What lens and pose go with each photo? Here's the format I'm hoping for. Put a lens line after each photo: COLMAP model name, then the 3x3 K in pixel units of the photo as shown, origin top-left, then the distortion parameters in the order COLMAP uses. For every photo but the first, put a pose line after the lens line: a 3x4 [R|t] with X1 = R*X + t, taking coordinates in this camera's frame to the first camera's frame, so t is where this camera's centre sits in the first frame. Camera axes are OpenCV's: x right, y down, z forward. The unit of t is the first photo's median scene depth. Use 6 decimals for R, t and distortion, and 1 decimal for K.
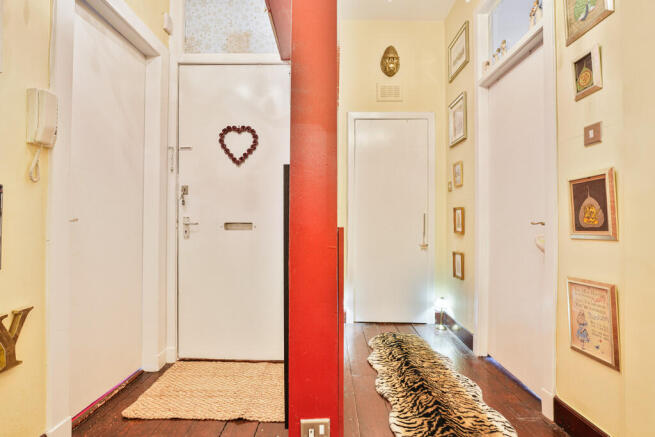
lens RADIAL K [[299.4, 0, 329.1], [0, 299.4, 219.0], [0, 0, 1]] dist [-0.019520, 0.000169]
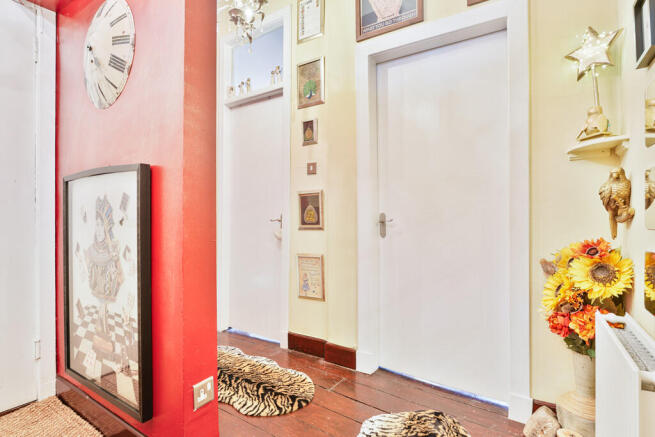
lens RADIAL K [[318.4, 0, 326.5], [0, 318.4, 216.3], [0, 0, 1]] dist [-0.016813, -0.000629]
pose [[0.555608, 0.006504, 0.831419, -0.583173], [-0.013642, 0.999906, 0.001294, -0.012949], [-0.831332, -0.012061, 0.555645, -0.100588]]
